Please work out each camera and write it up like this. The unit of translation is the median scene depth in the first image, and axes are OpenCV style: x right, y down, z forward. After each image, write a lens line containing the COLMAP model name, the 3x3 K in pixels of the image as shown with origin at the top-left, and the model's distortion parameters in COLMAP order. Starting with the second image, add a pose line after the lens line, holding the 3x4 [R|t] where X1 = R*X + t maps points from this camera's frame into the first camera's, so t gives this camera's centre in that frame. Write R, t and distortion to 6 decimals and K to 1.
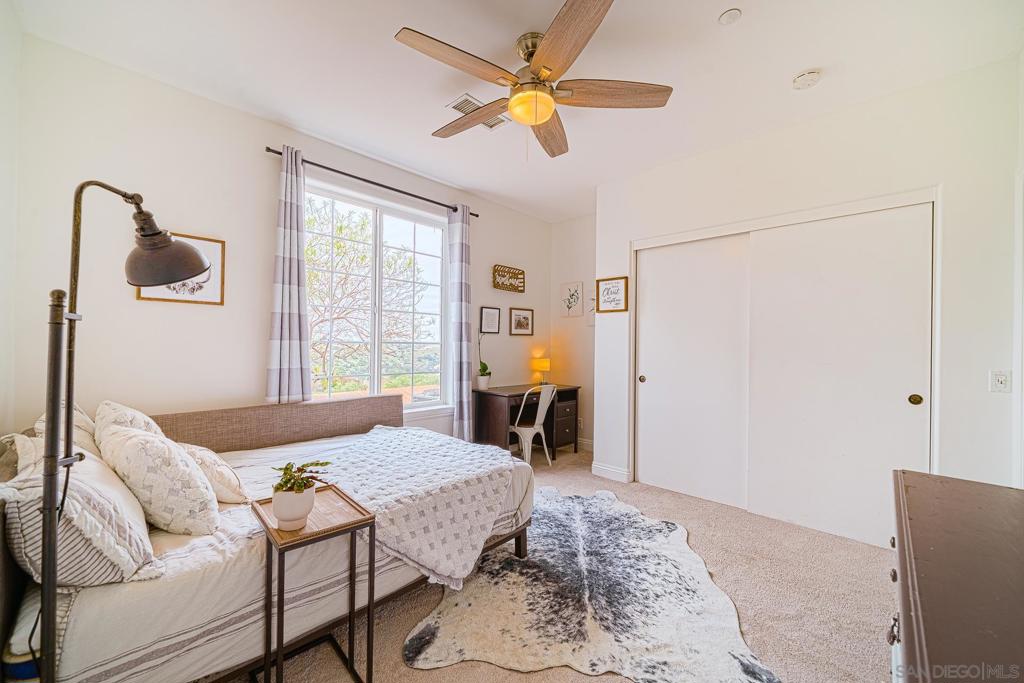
lens RADIAL K [[392.4, 0, 509.9], [0, 392.4, 343.5], [0, 0, 1]] dist [-0.005608, -0.000032]
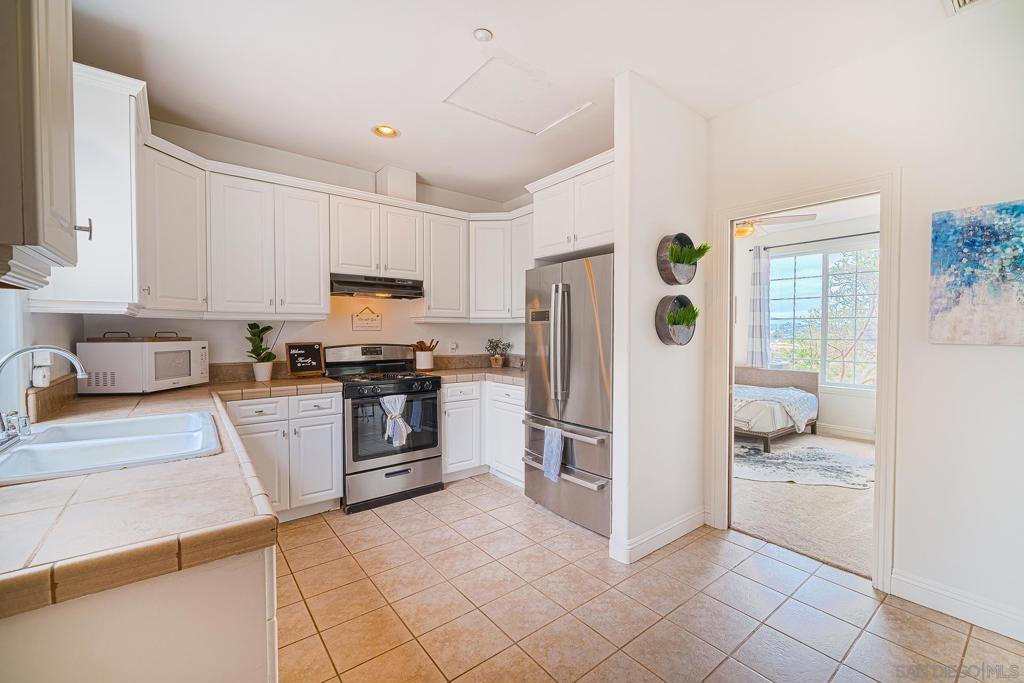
lens RADIAL K [[392.4, 0, 509.9], [0, 392.4, 343.5], [0, 0, 1]] dist [-0.005608, -0.000032]
pose [[-0.180638, 0.021720, -0.983310, 1.743703], [-0.001455, 0.999749, 0.022350, -0.023279], [0.983549, 0.005468, -0.180561, 0.094797]]
